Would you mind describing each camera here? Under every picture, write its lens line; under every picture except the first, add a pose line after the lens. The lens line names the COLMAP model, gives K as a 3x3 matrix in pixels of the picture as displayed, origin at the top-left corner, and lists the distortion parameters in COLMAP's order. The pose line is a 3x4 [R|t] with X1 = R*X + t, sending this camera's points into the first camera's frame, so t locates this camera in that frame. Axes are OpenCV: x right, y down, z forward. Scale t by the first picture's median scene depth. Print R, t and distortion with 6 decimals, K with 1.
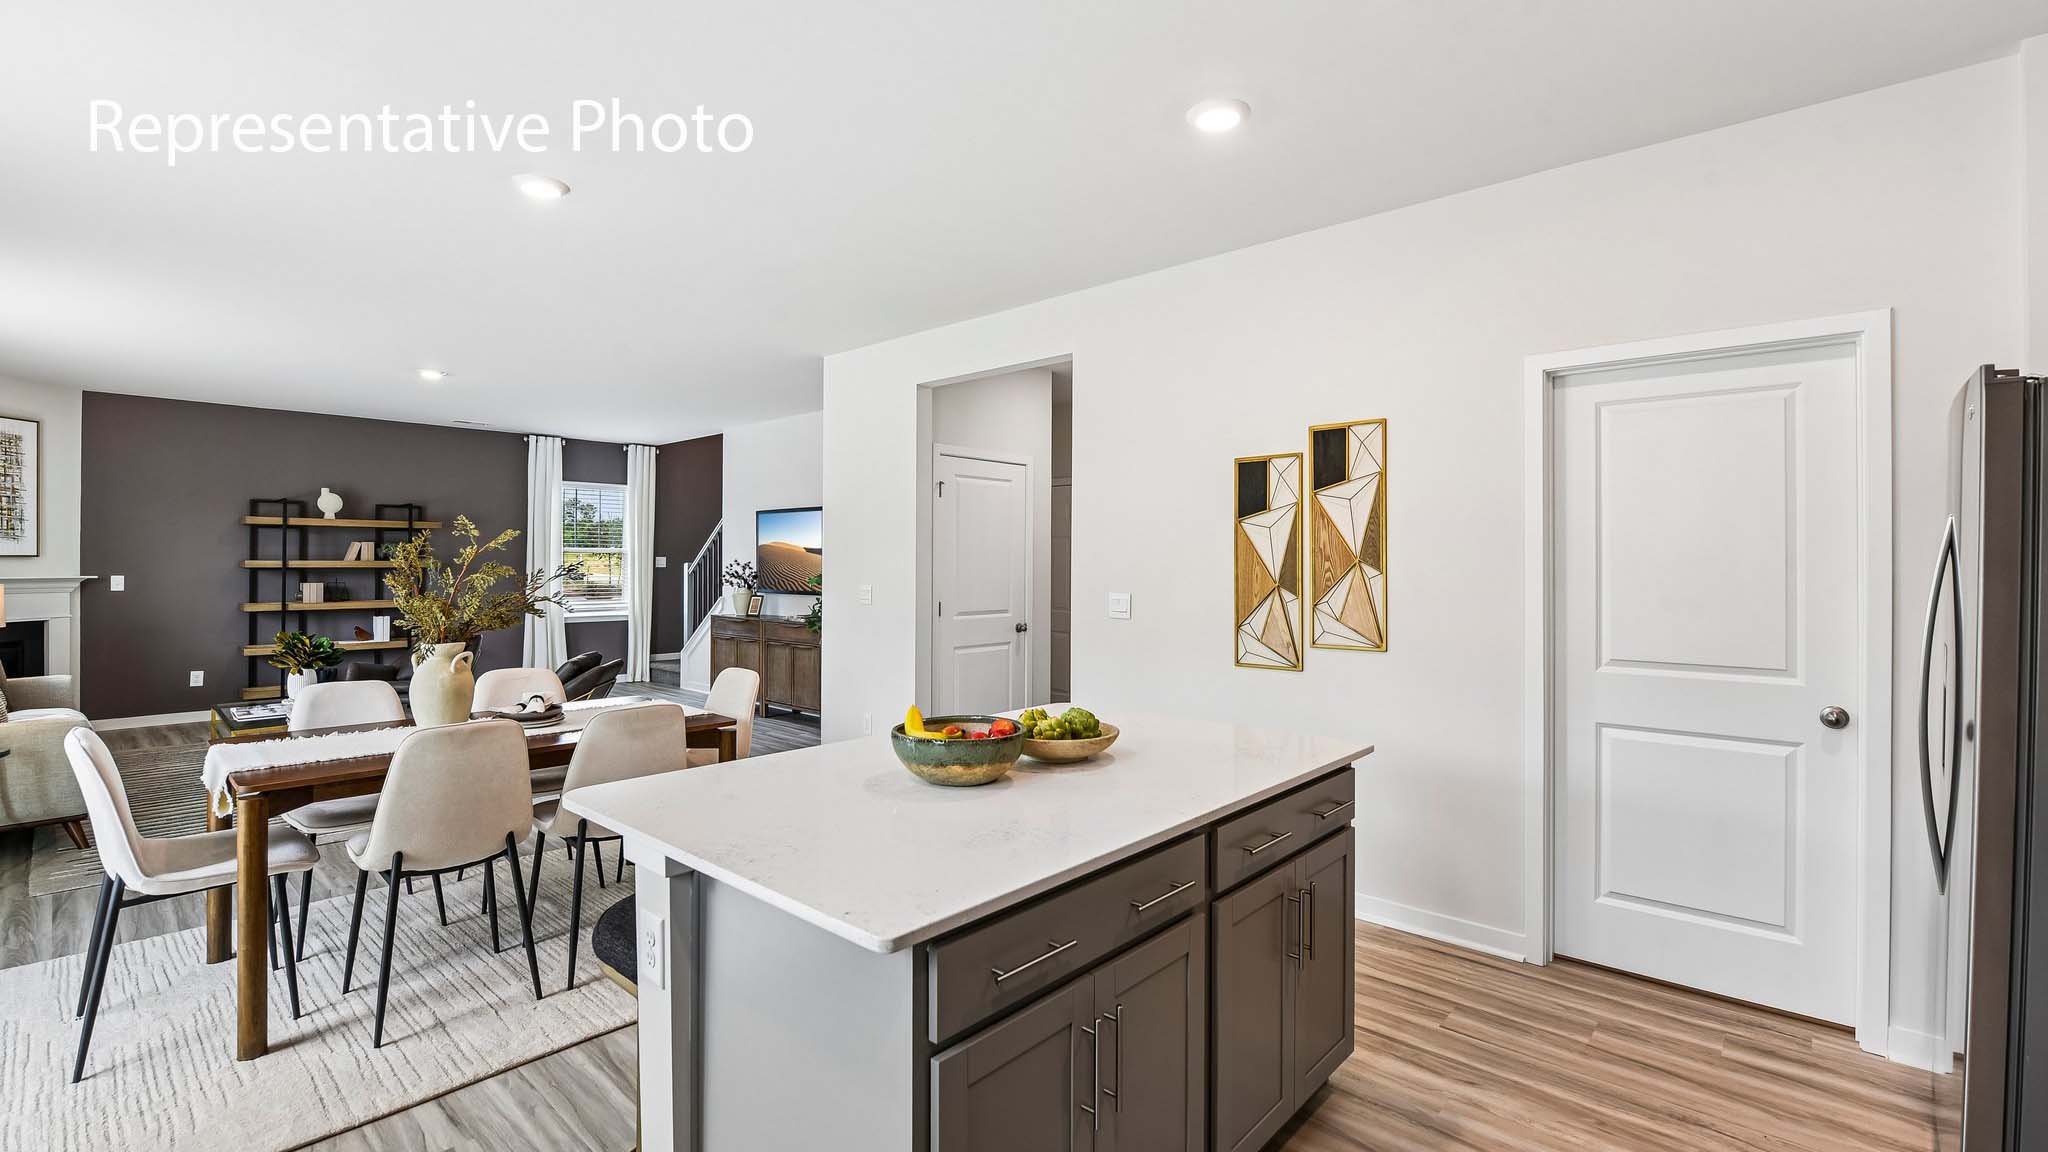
lens RADIAL K [[910.5, 0, 967.4], [0, 910.5, 577.3], [0, 0, 1]] dist [0.022279, 0.000070]
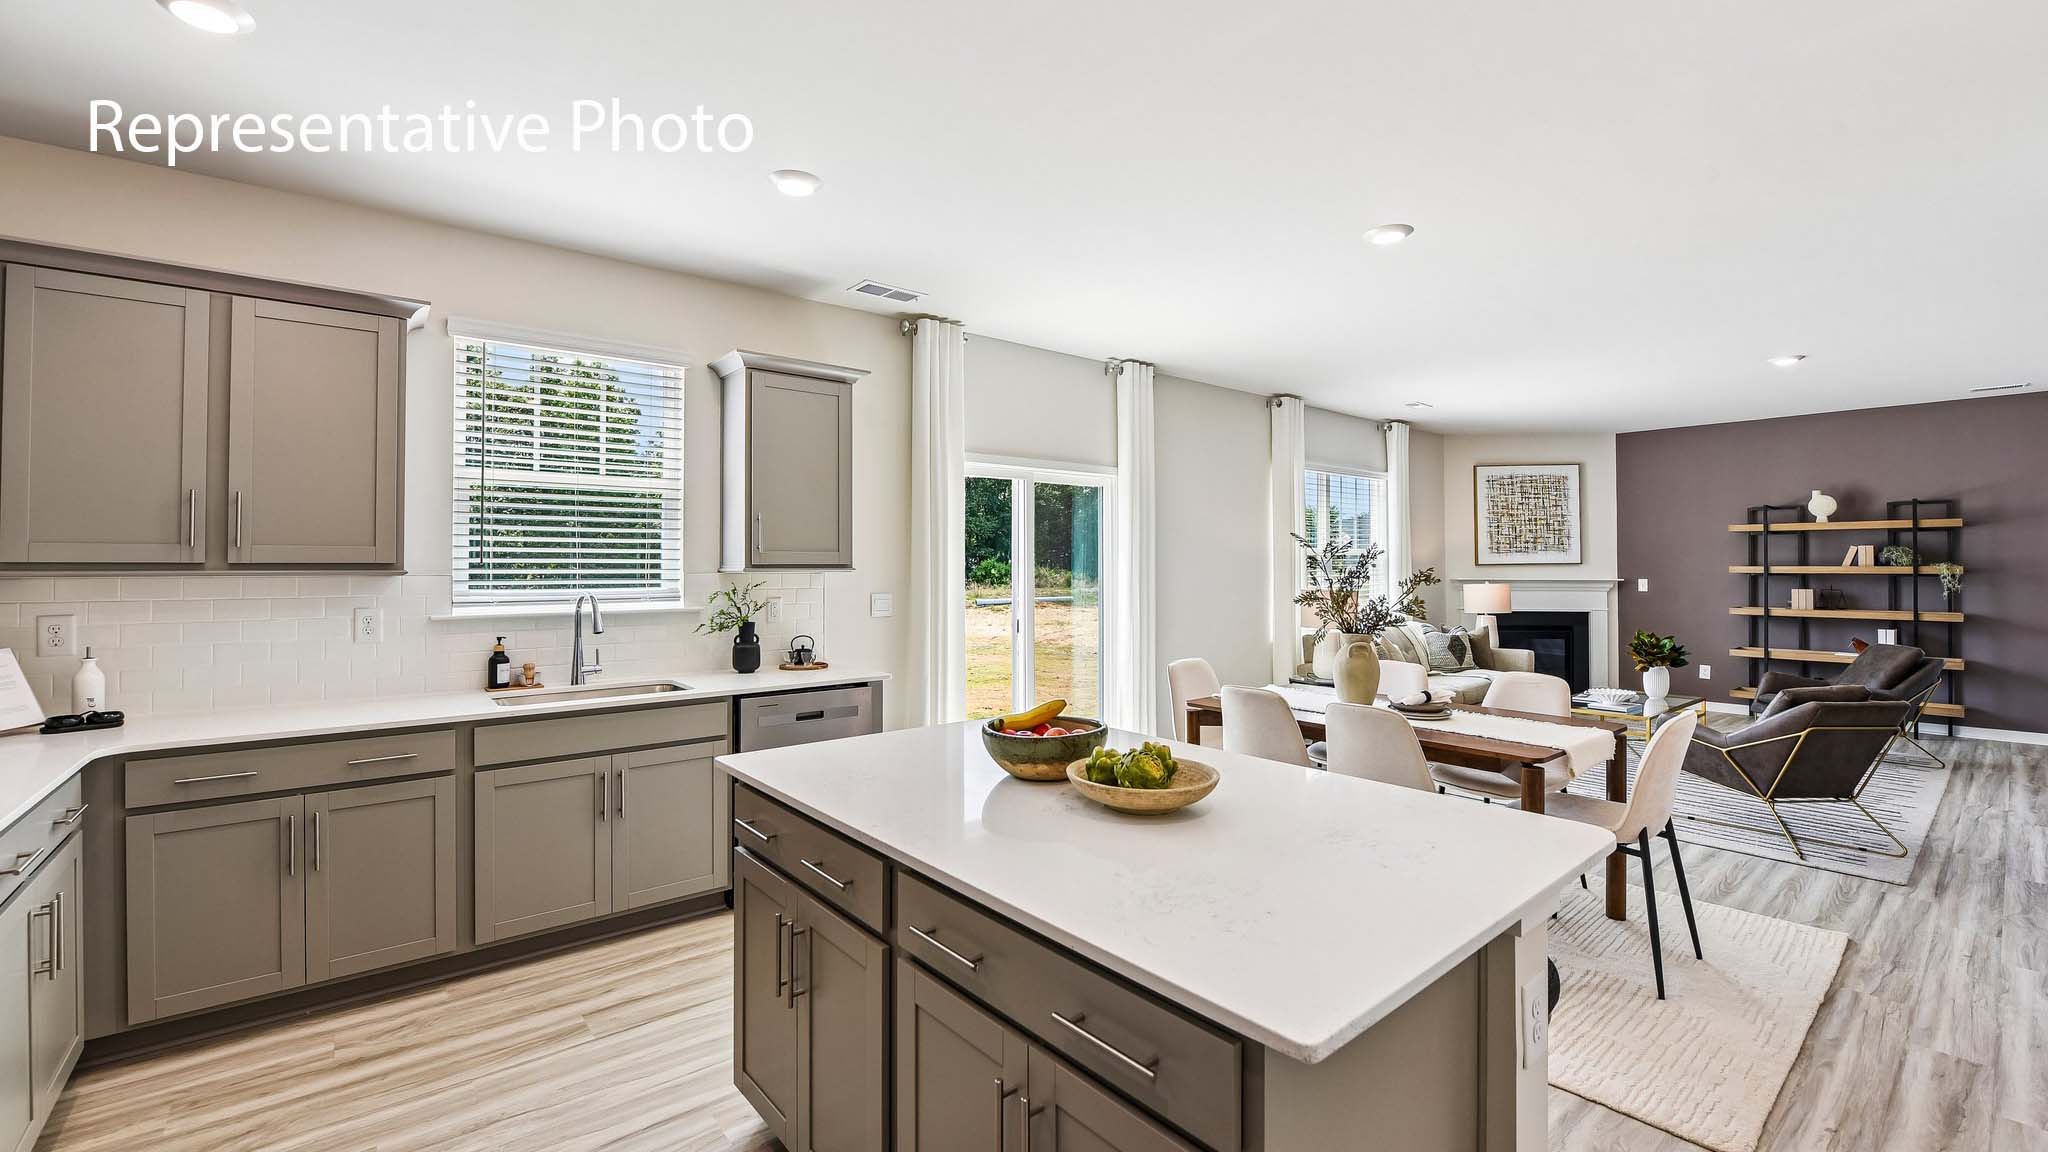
lens RADIAL K [[825.6, 0, 1014.5], [0, 825.6, 554.2], [0, 0, 1]] dist [-0.013270, 0.000060]
pose [[-0.104007, -0.016827, -0.994434, 0.232044], [-0.015175, 0.999767, -0.015330, -0.004954], [0.994461, 0.013496, -0.104238, 0.260400]]
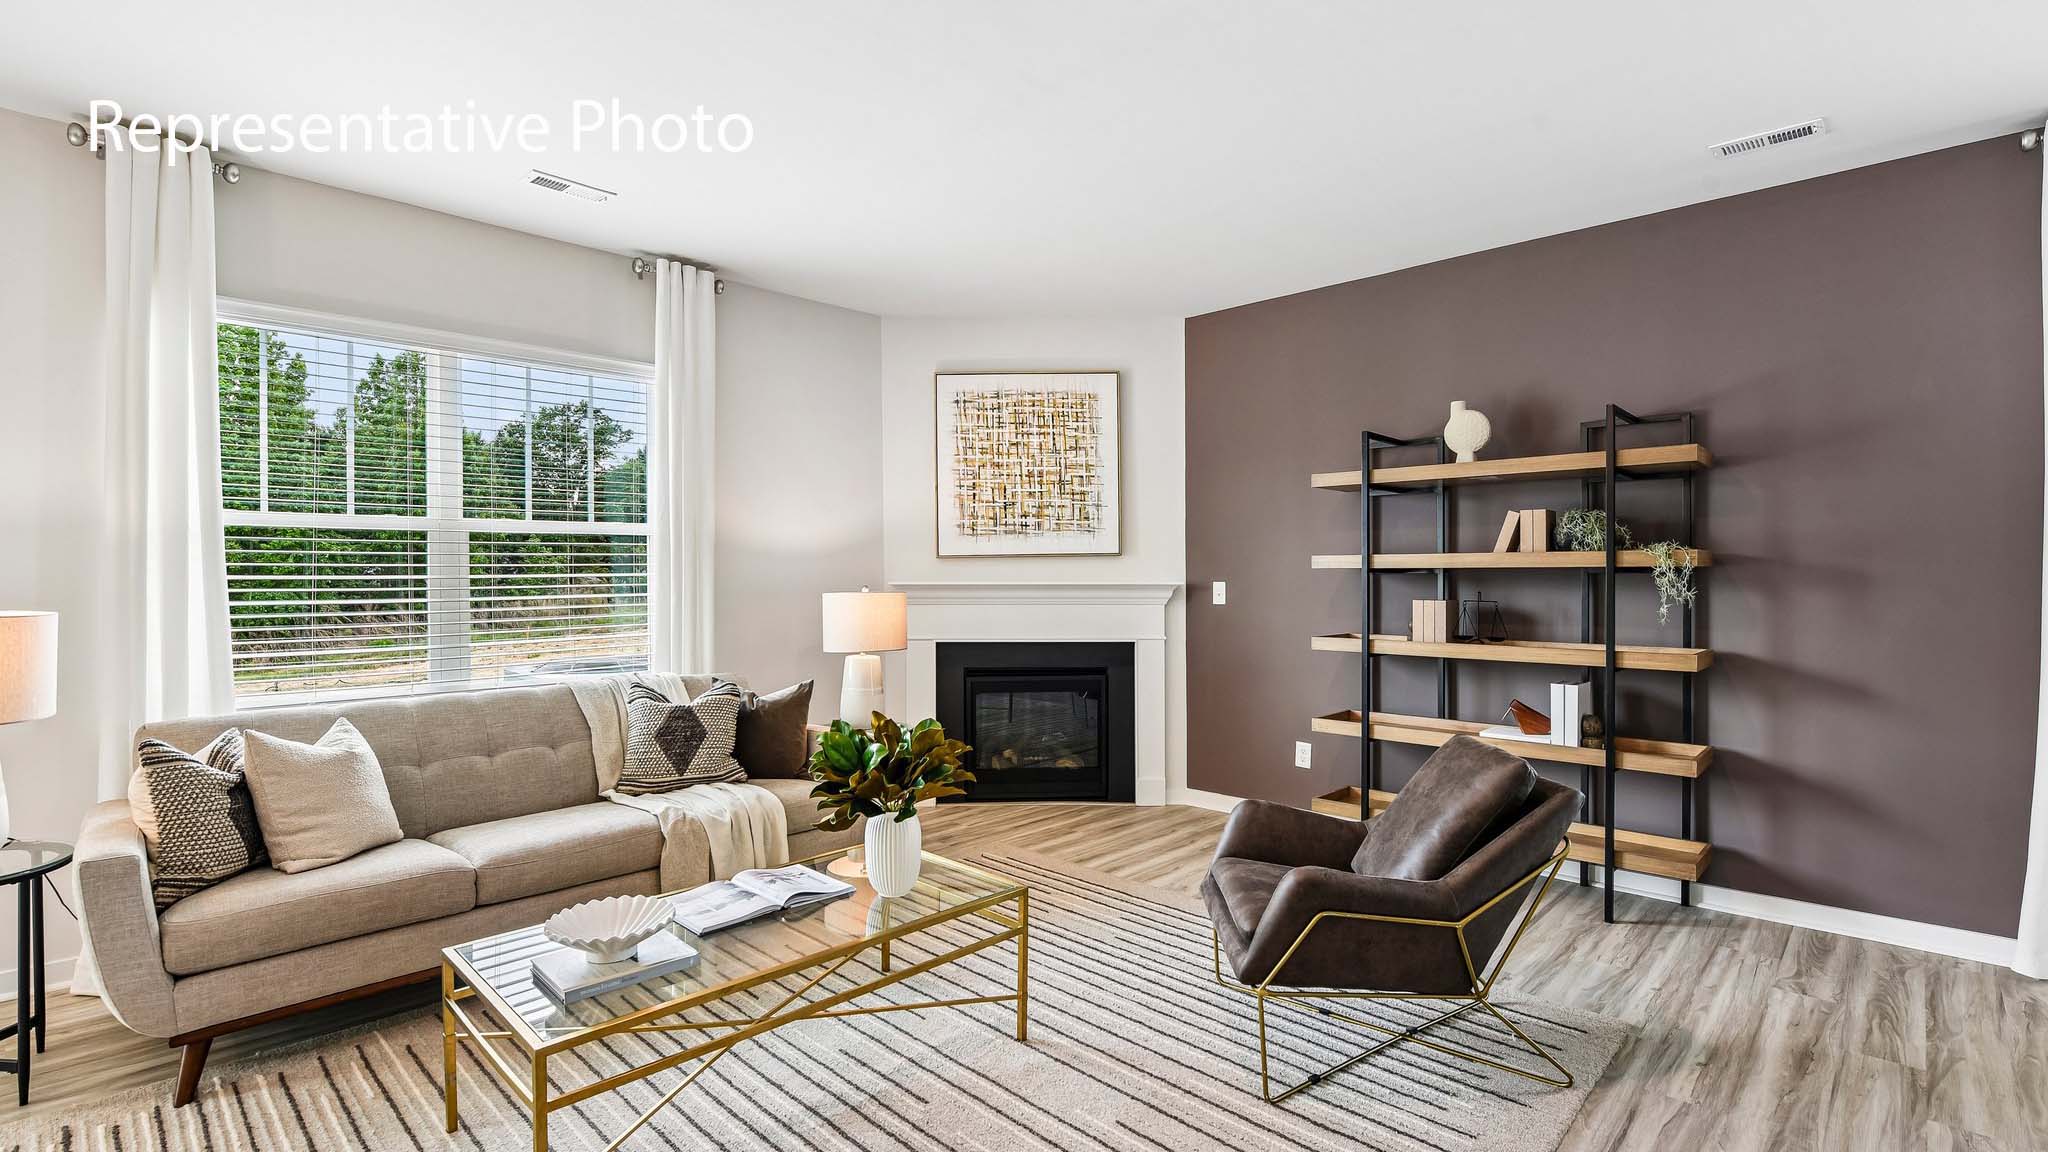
lens RADIAL K [[949.5, 0, 964.0], [0, 949.5, 575.2], [0, 0, 1]] dist [-0.016220, -0.000678]
pose [[-0.006225, 0.000362, -0.999981, -0.212586], [-0.010404, 0.999946, 0.000426, -0.004536], [0.999927, 0.010406, -0.006221, 0.753608]]
